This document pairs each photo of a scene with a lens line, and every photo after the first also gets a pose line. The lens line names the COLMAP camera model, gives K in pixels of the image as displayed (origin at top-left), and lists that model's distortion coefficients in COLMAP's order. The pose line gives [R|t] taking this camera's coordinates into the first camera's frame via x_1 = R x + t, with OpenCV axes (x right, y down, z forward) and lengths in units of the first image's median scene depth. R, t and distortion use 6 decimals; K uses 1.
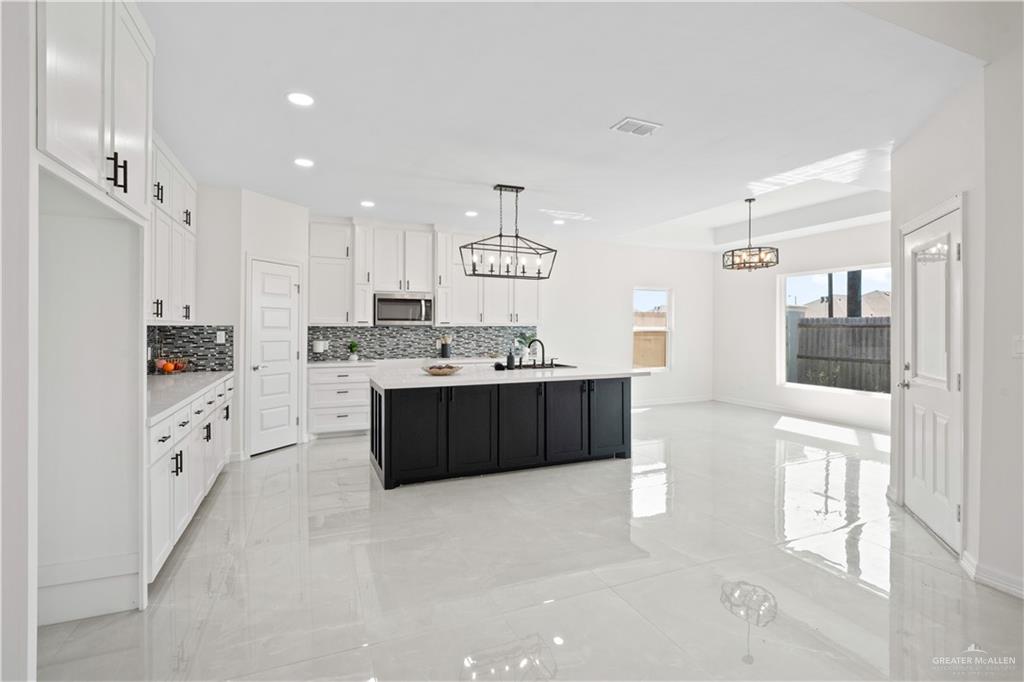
lens RADIAL K [[484.3, 0, 512.5], [0, 484.3, 336.4], [0, 0, 1]] dist [-0.000876, -0.000155]
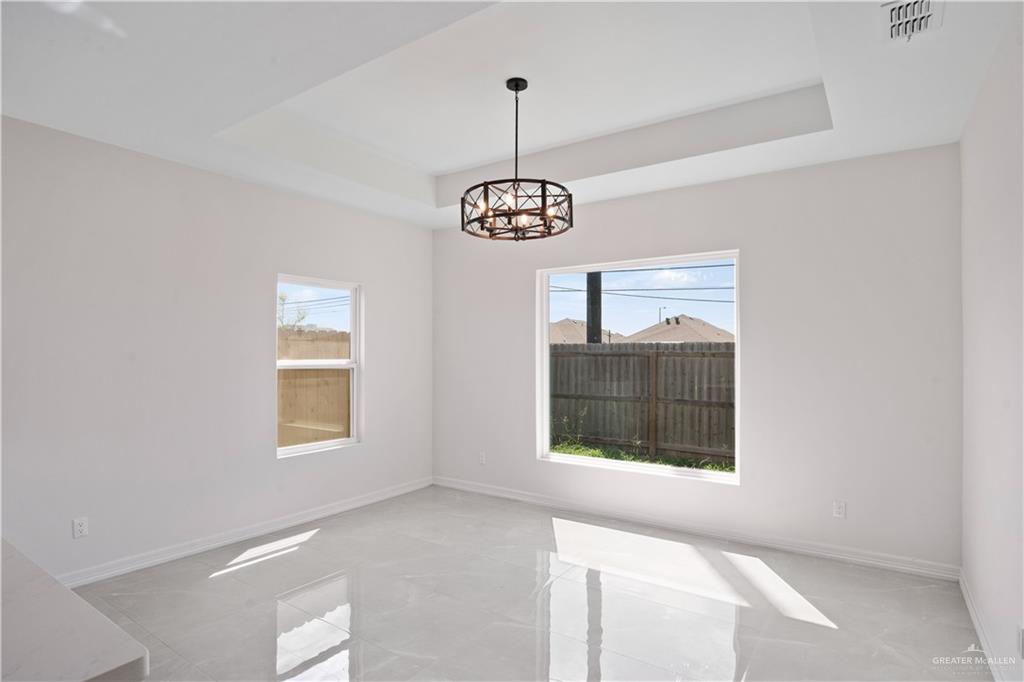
lens RADIAL K [[504.6, 0, 512.0], [0, 504.6, 341.0], [0, 0, 1]] dist [-0.001565, -0.000214]
pose [[0.841300, 0.009838, 0.540479, 0.148632], [0.012837, 0.999189, -0.038171, -0.013953], [-0.540416, 0.039051, 0.840491, 0.390843]]
